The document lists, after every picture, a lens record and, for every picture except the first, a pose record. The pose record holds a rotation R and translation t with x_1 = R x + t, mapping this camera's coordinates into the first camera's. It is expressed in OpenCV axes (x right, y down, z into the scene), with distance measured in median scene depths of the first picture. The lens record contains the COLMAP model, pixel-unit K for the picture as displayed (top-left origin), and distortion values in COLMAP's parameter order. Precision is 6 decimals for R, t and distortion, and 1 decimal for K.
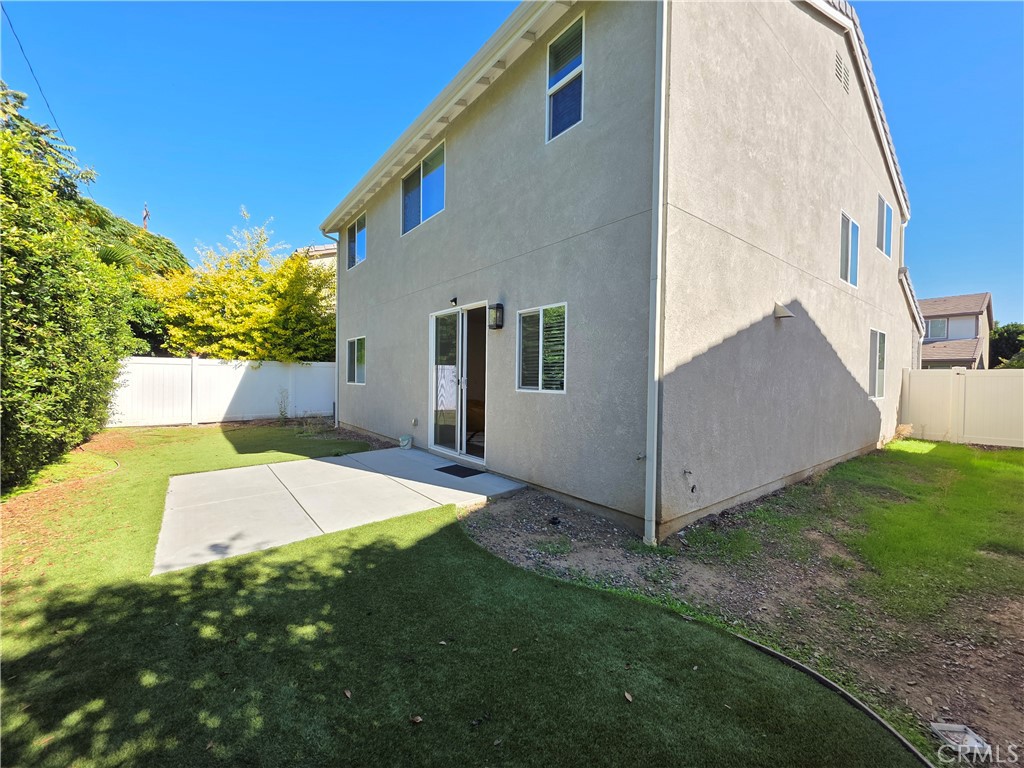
lens RADIAL K [[405.3, 0, 512.7], [0, 405.3, 383.8], [0, 0, 1]] dist [0.001249, 0.000346]
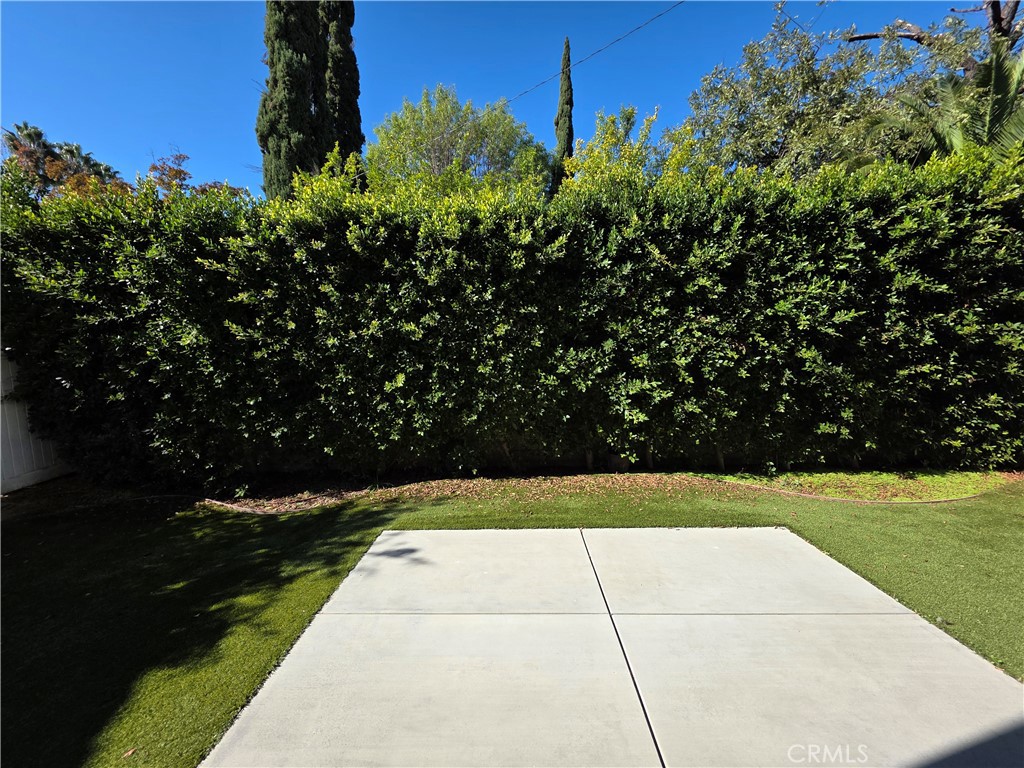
lens RADIAL K [[405.3, 0, 510.5], [0, 405.3, 383.5], [0, 0, 1]] dist [0.001249, 0.000346]
pose [[-0.661033, 0.076672, -0.746430, -0.222787], [0.004525, 0.995155, 0.098213, -0.092501], [0.750344, 0.061545, -0.658177, 1.910047]]
